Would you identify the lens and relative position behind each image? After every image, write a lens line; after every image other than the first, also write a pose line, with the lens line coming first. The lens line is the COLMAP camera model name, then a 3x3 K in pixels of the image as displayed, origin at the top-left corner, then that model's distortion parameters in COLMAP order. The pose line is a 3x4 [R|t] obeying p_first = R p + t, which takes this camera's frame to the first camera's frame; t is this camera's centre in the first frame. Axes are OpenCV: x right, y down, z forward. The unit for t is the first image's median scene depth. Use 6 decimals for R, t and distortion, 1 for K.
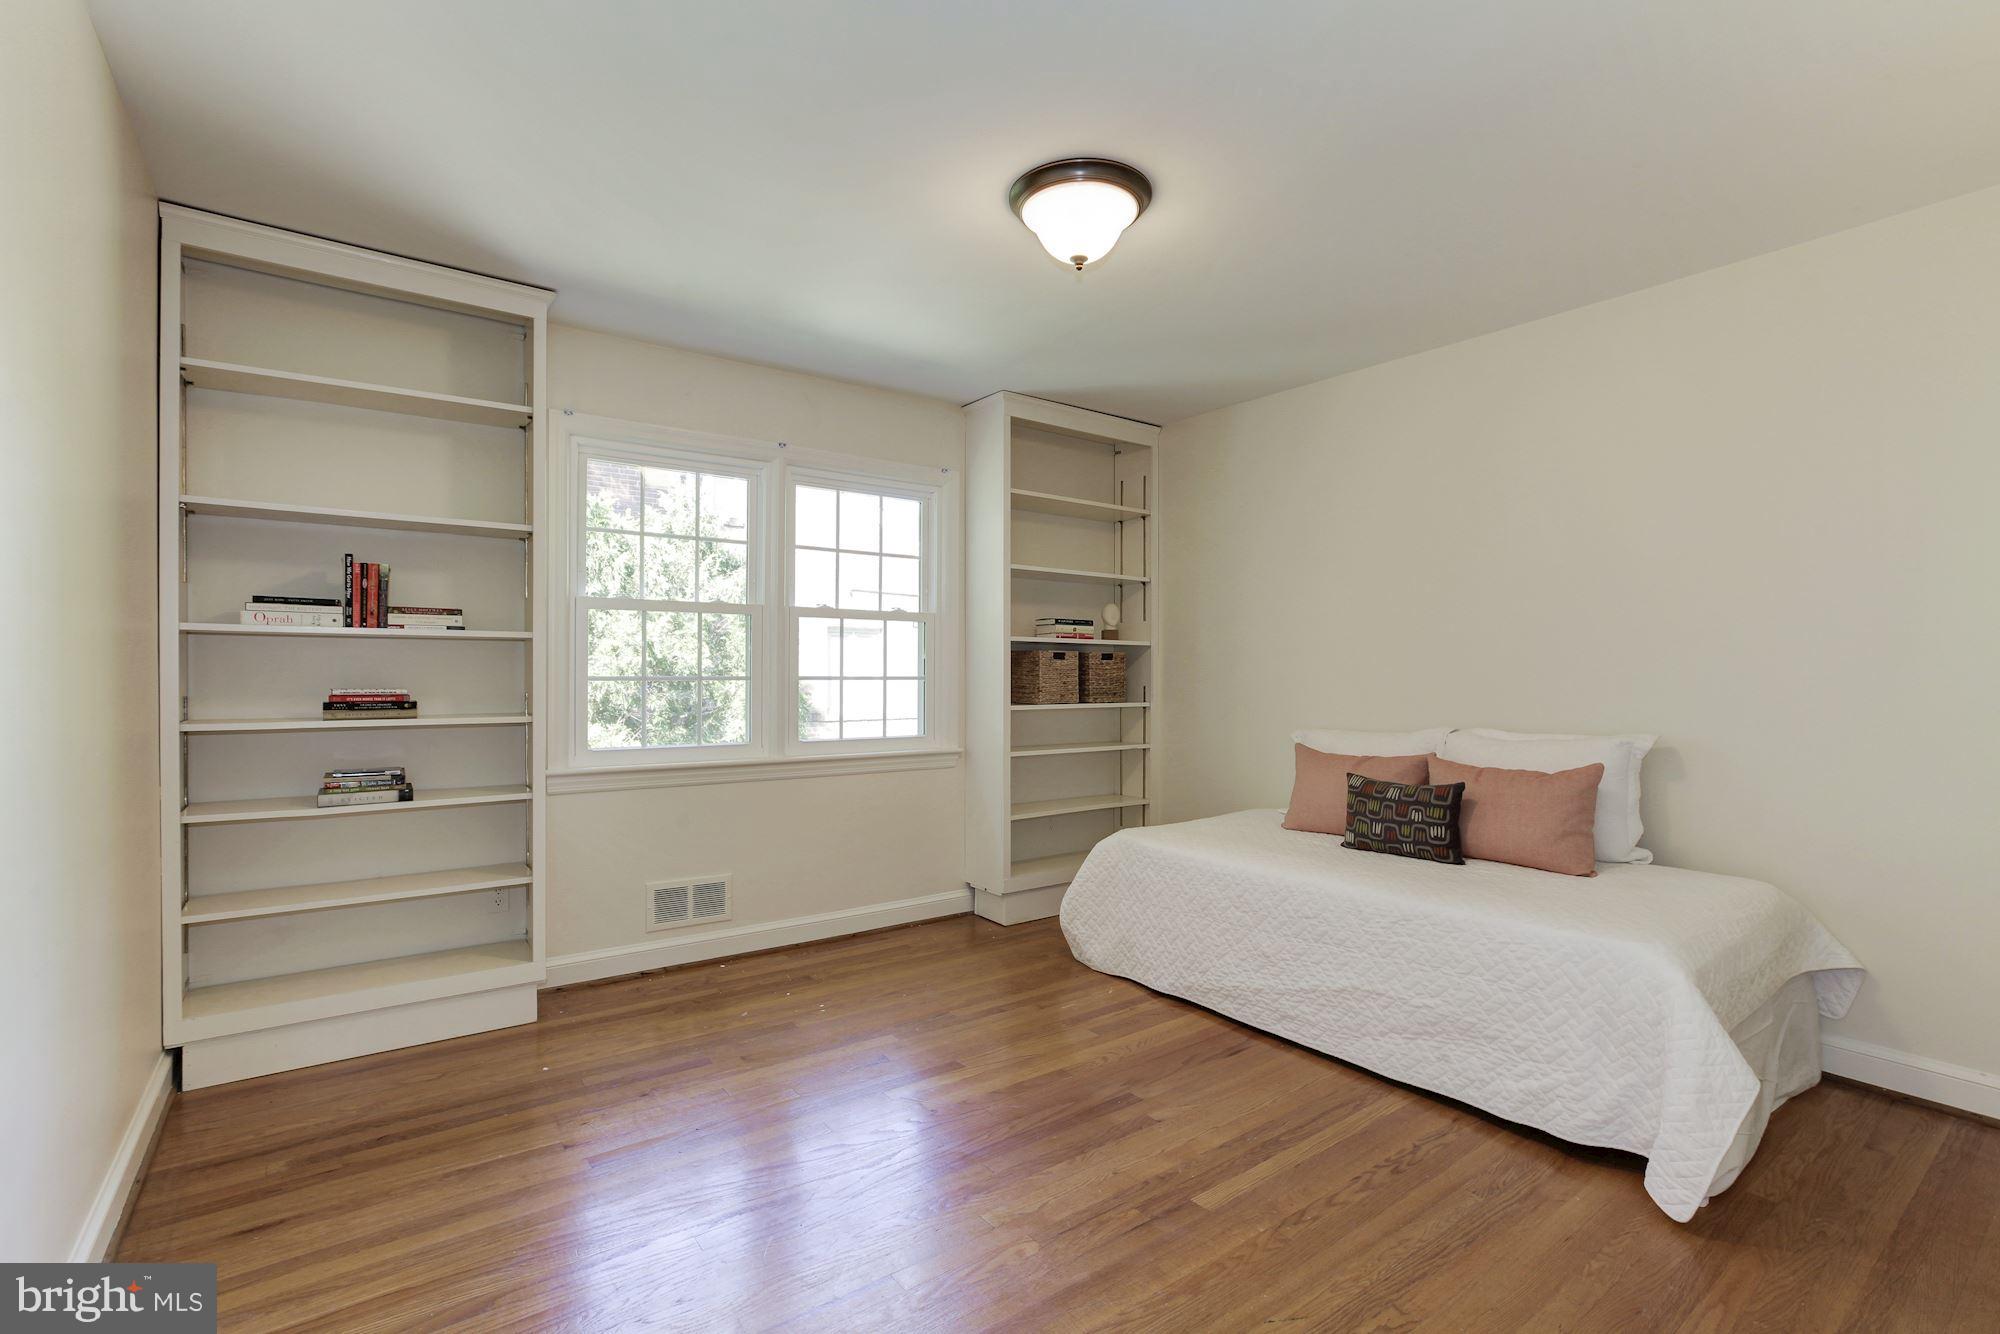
lens RADIAL K [[911.5, 0, 991.3], [0, 911.5, 664.2], [0, 0, 1]] dist [-0.019856, 0.004358]
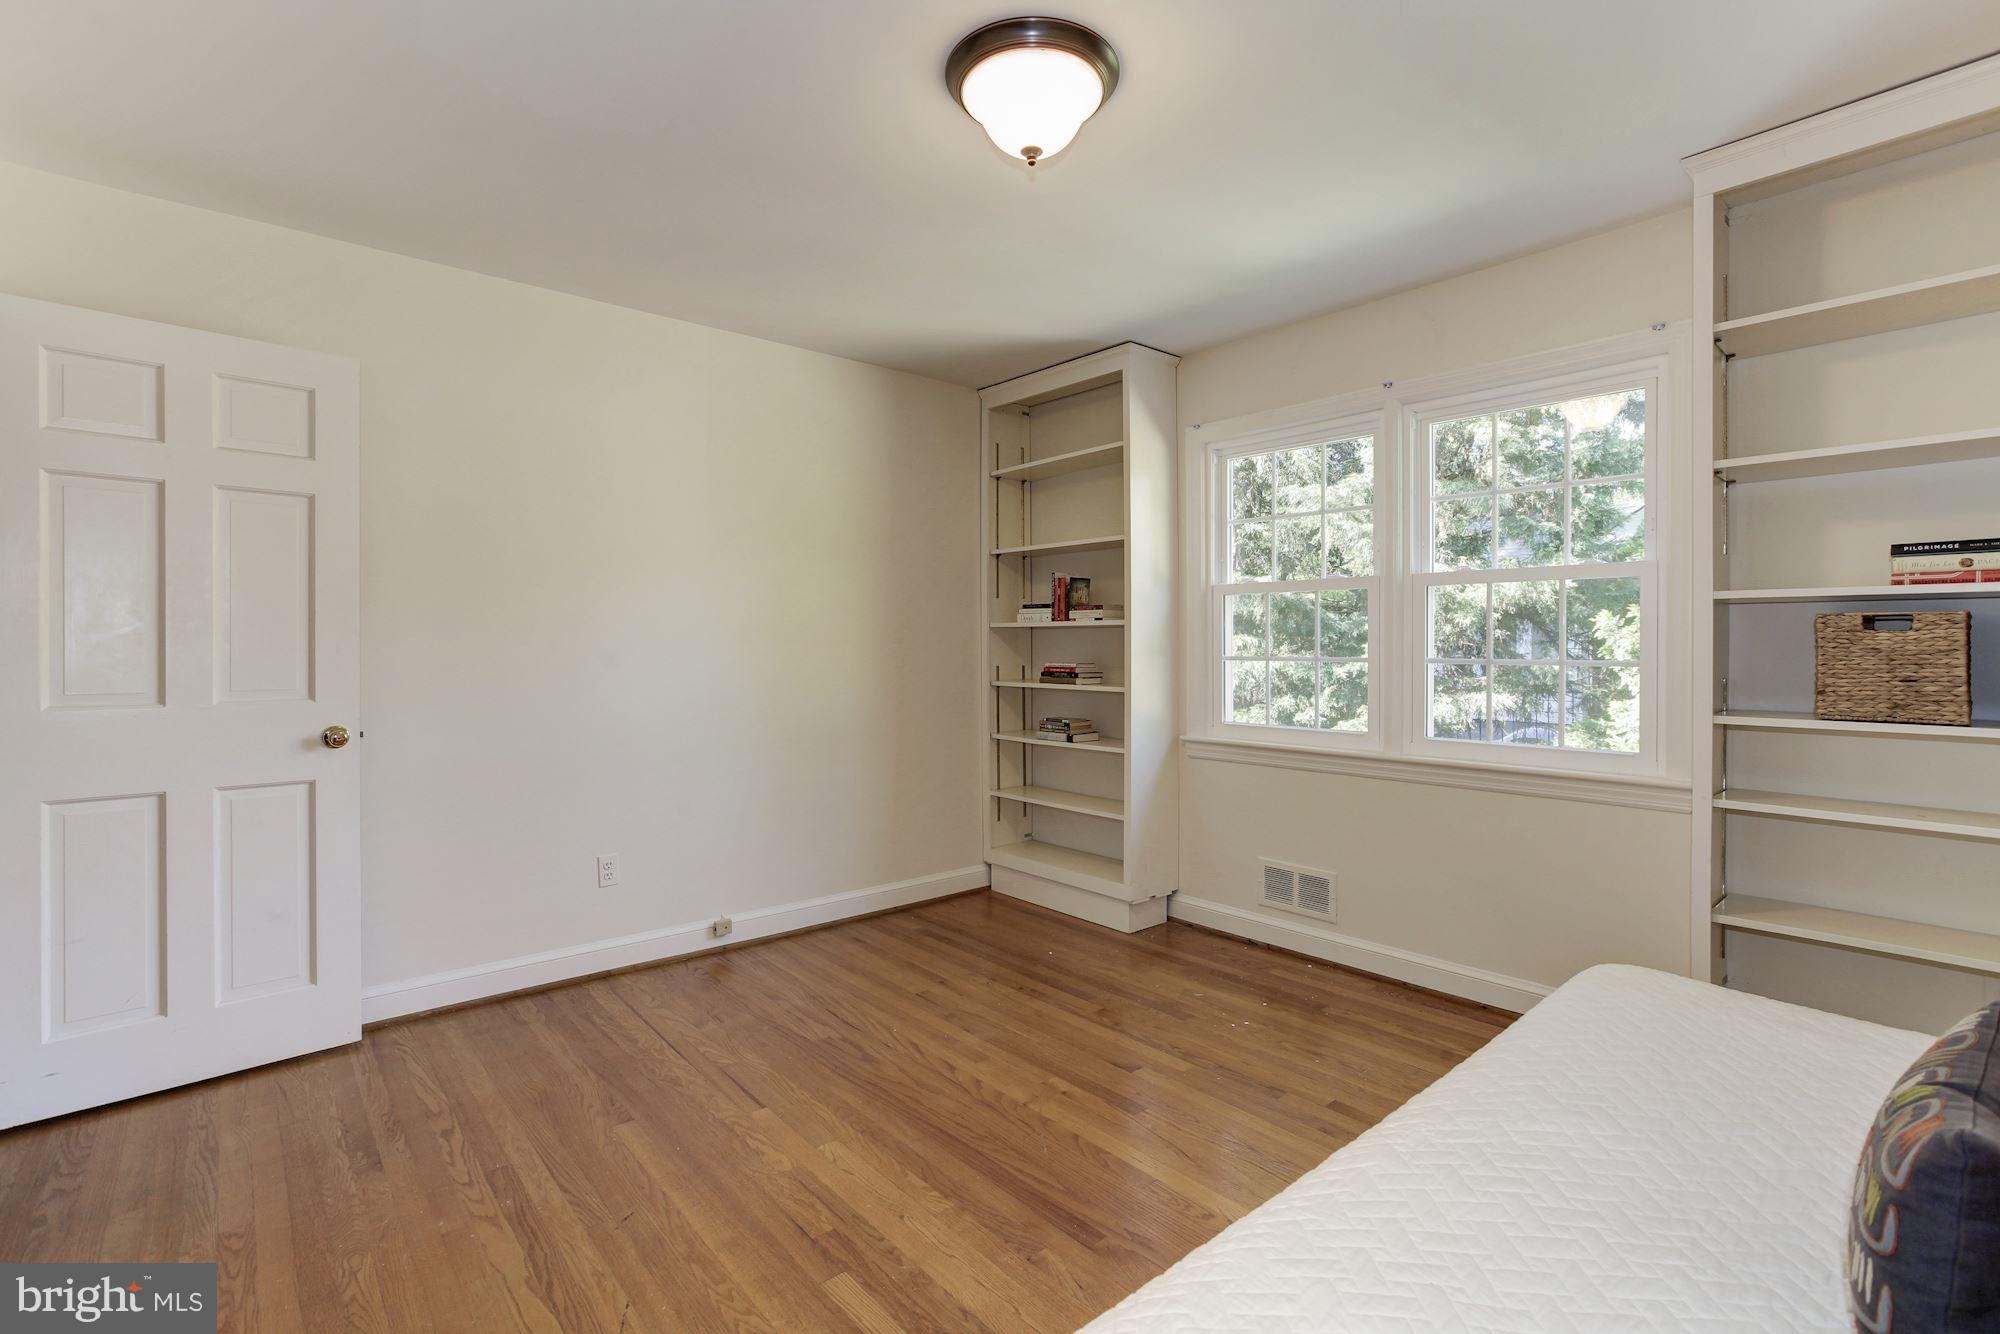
lens RADIAL K [[911.5, 0, 1037.4], [0, 911.5, 668.2], [0, 0, 1]] dist [-0.019856, 0.004358]
pose [[0.121661, 0.011369, -0.992507, 0.773958], [-0.005011, 0.999929, 0.010840, 0.019705], [0.992559, 0.003655, 0.121709, 0.779022]]
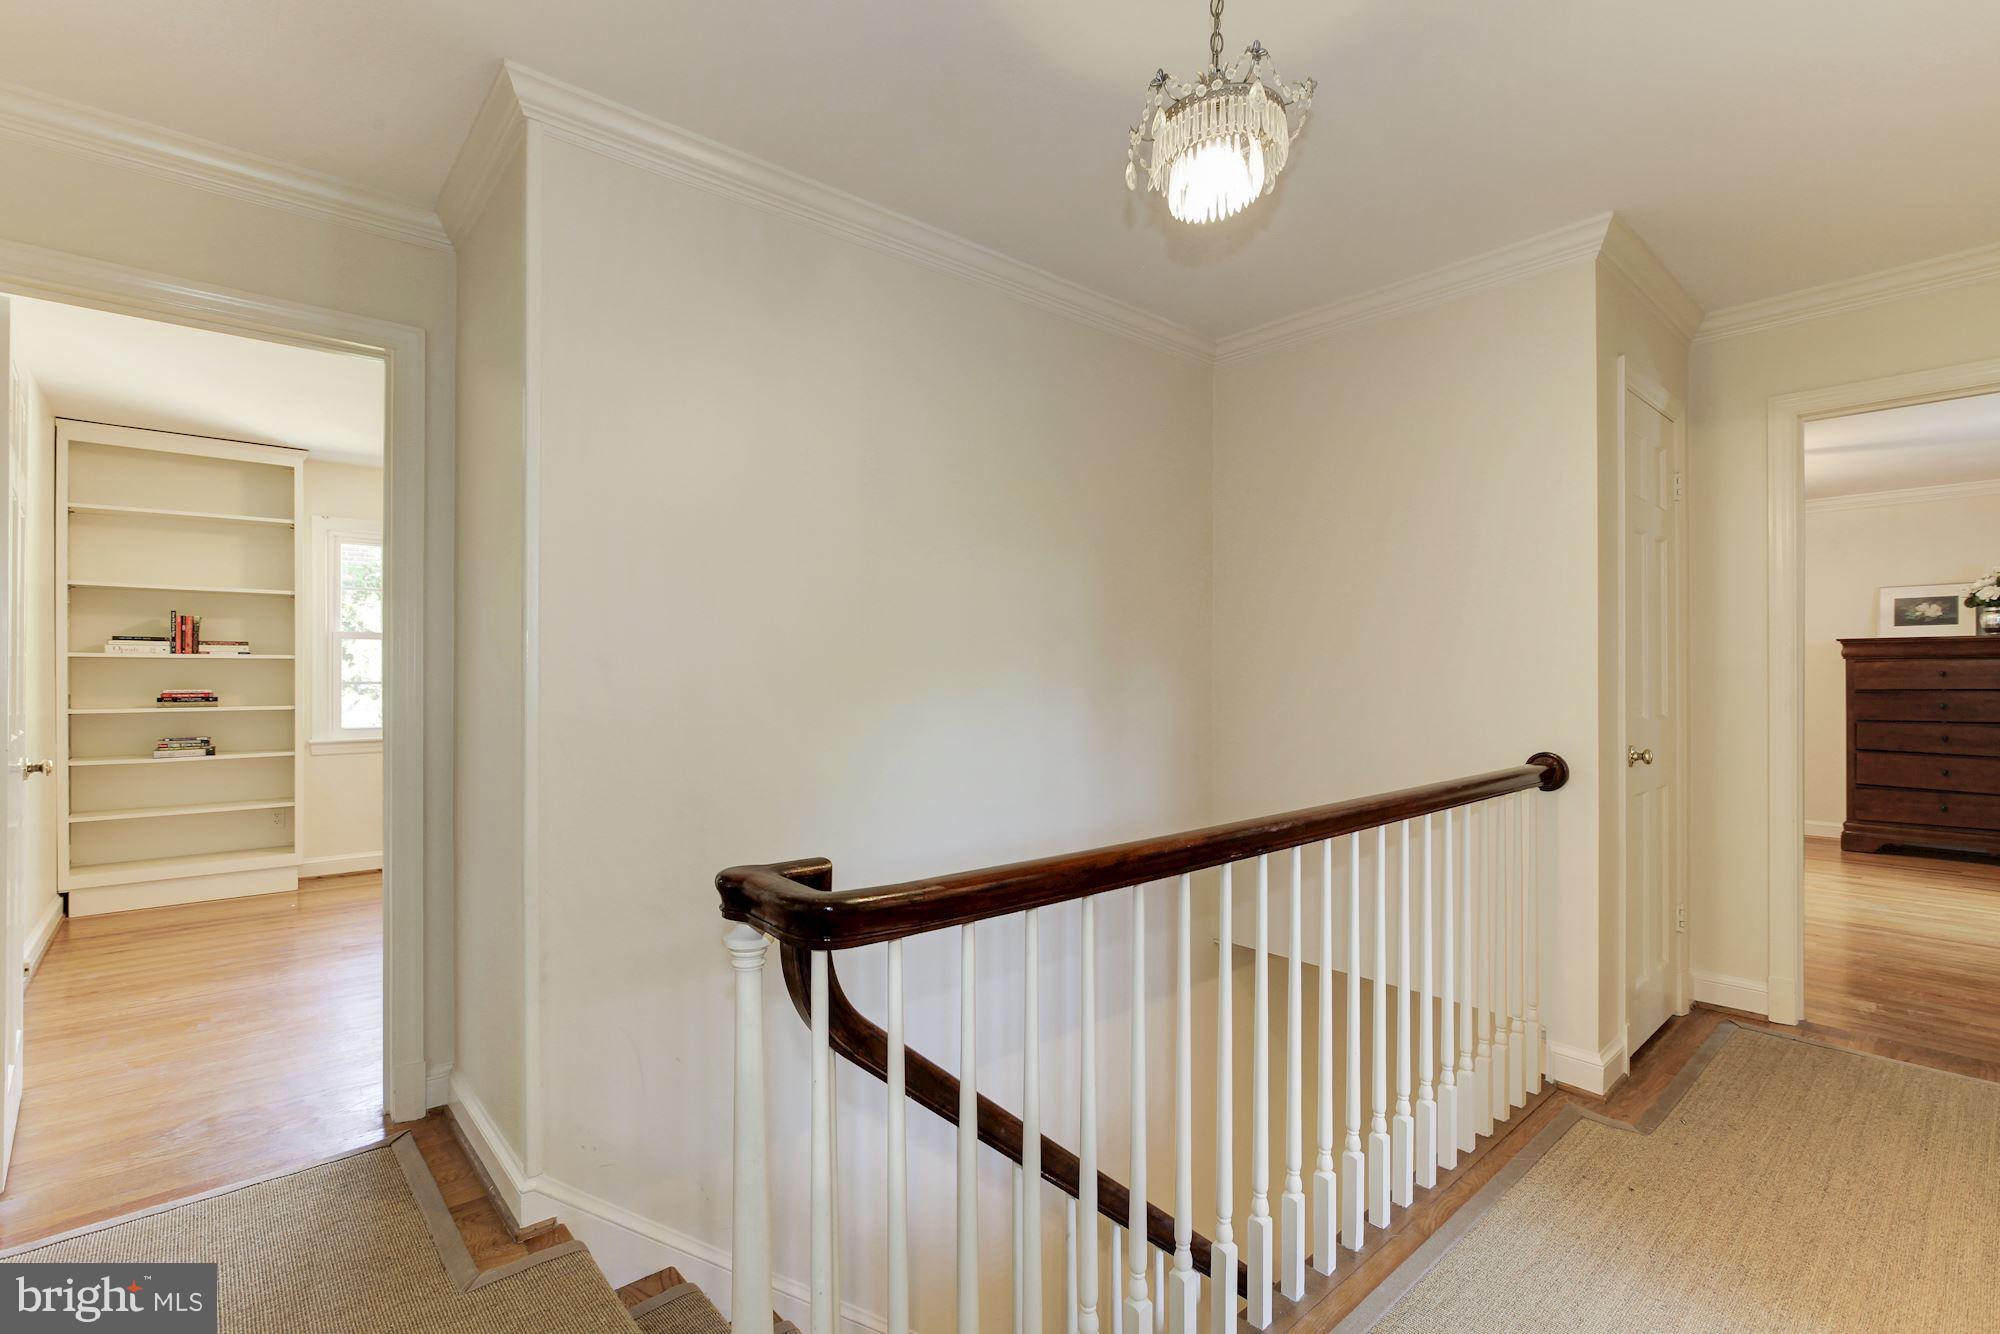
lens RADIAL K [[911.5, 0, 997.0], [0, 911.5, 667.6], [0, 0, 1]] dist [-0.019856, 0.004358]
pose [[0.995861, -0.004691, 0.090764, 0.672583], [0.005082, 0.999979, -0.004076, 0.000544], [-0.090743, 0.004520, 0.995864, -0.819005]]
